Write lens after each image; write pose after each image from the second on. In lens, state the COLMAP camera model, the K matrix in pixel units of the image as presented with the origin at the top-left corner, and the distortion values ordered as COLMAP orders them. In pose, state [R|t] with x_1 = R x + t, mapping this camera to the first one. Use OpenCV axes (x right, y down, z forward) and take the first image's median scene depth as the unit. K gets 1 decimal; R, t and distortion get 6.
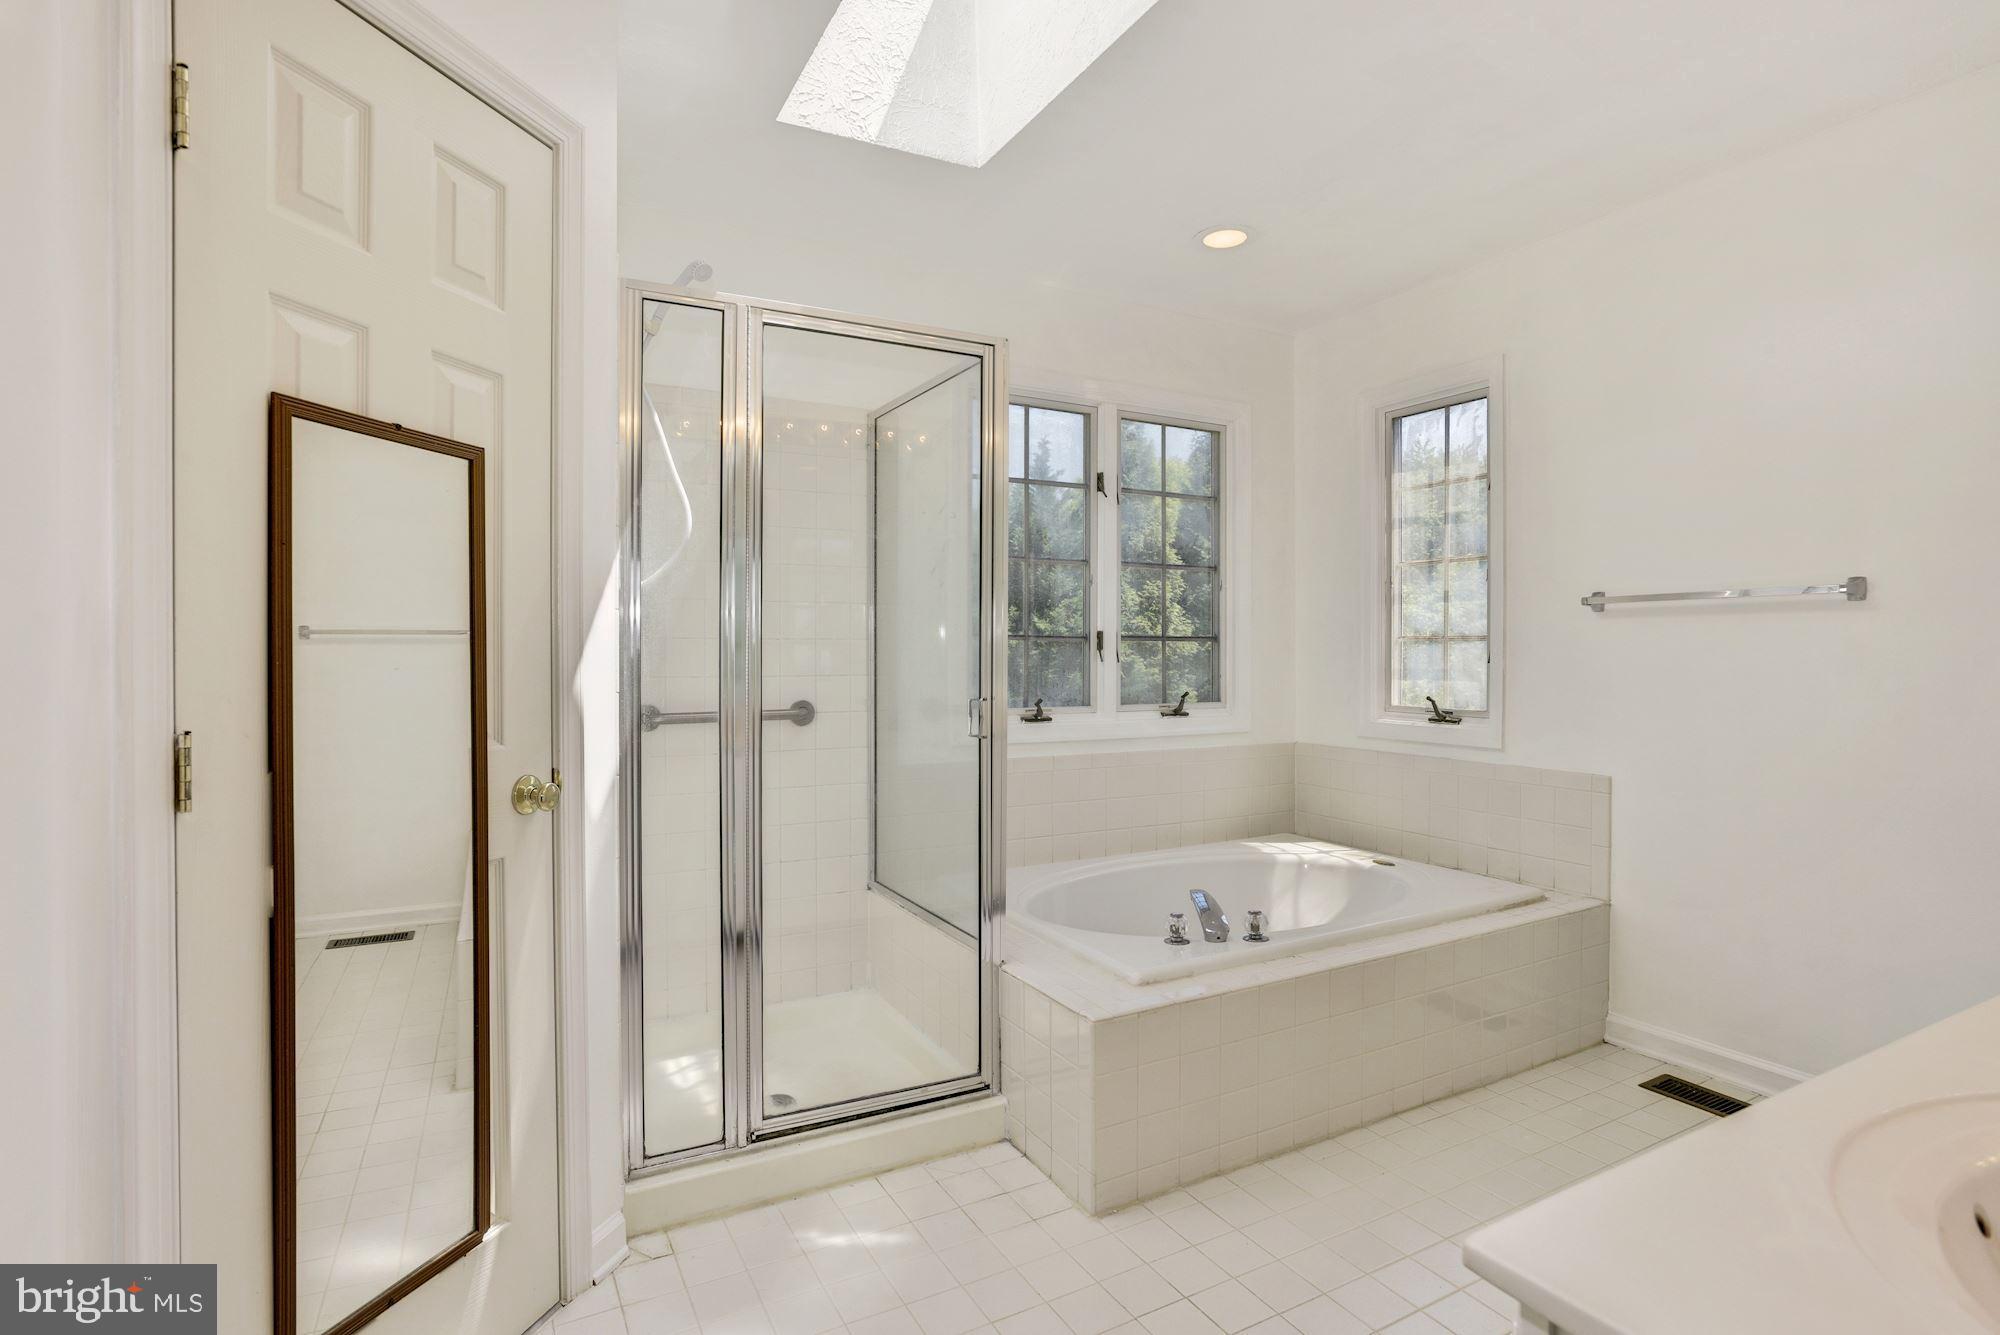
lens RADIAL K [[978.9, 0, 991.0], [0, 978.9, 659.9], [0, 0, 1]] dist [-0.004499, -0.000322]
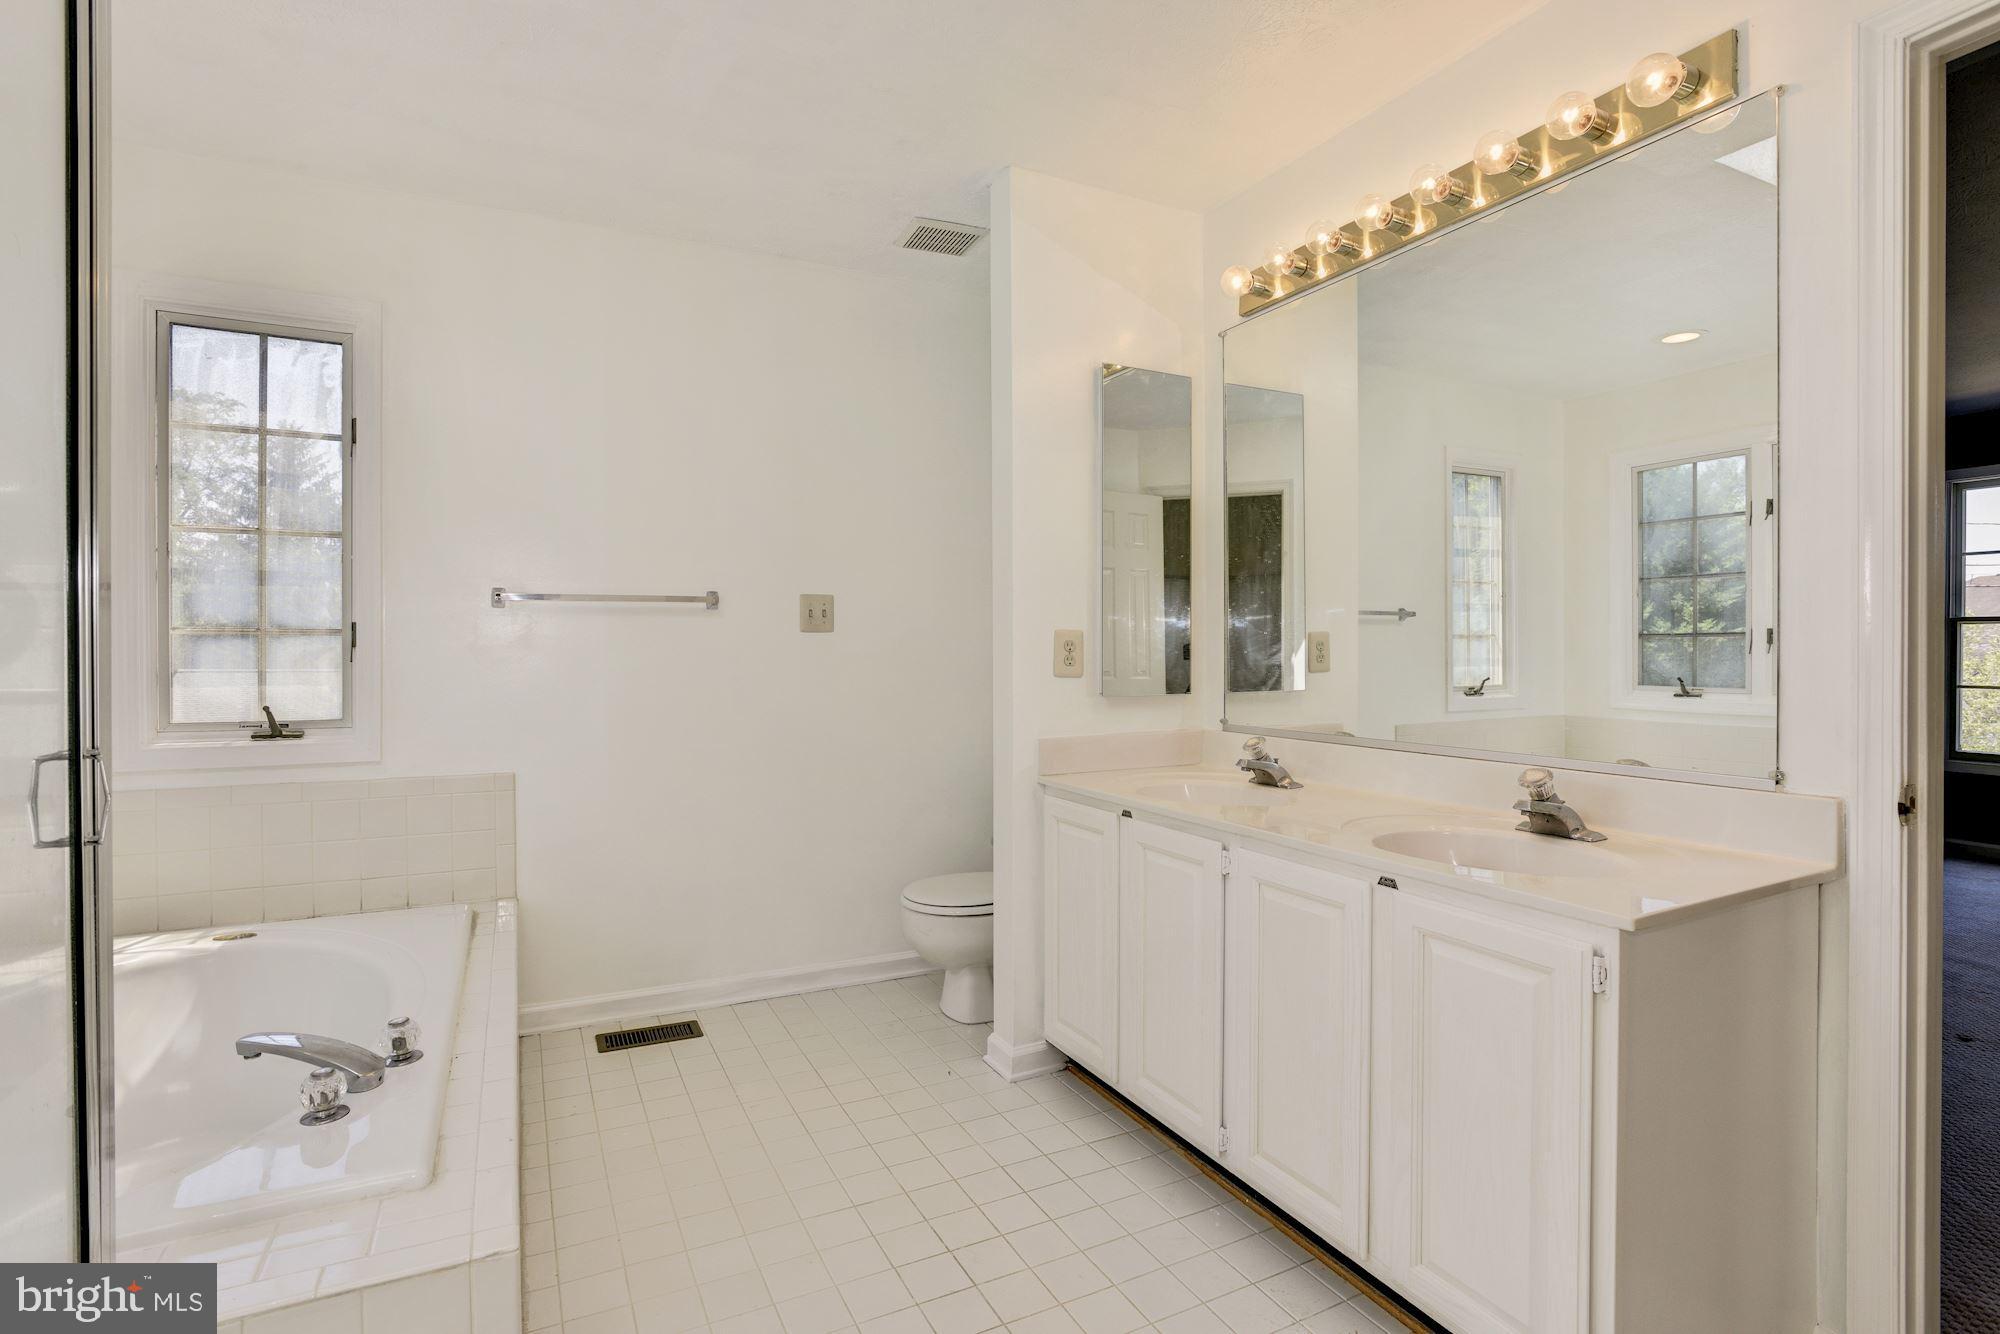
lens RADIAL K [[978.9, 0, 988.5], [0, 978.9, 659.7], [0, 0, 1]] dist [-0.004499, -0.000322]
pose [[0.055093, -0.013038, 0.998396, -0.295666], [0.007979, 0.999889, 0.012617, -0.004738], [-0.998449, 0.007271, 0.055191, 0.397523]]
